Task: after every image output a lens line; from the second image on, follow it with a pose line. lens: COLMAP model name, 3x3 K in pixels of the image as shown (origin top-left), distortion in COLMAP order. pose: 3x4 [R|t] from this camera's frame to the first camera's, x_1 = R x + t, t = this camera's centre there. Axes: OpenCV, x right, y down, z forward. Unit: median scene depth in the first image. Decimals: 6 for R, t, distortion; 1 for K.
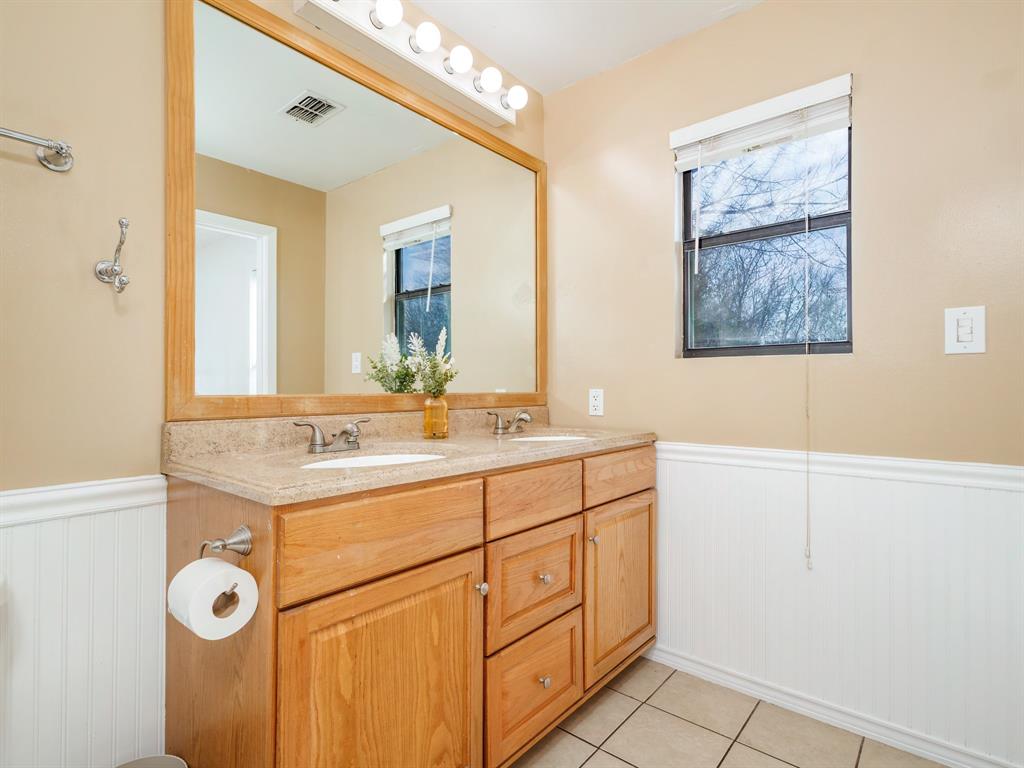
lens RADIAL K [[530.4, 0, 513.2], [0, 530.4, 384.1], [0, 0, 1]] dist [0.017418, -0.004674]
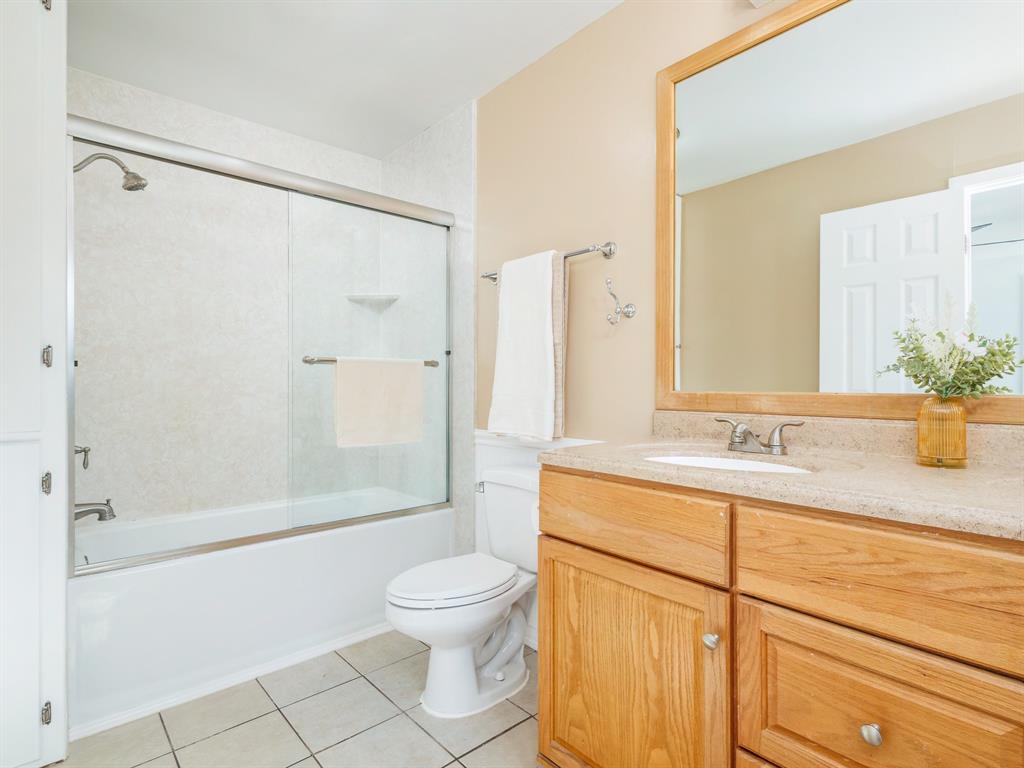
lens RADIAL K [[530.4, 0, 513.2], [0, 530.4, 384.9], [0, 0, 1]] dist [0.017418, -0.004674]
pose [[-0.147662, -0.000148, -0.989038, 0.752834], [0.007211, 0.999973, -0.001226, 0.004974], [0.989012, -0.007313, -0.147657, 0.813824]]
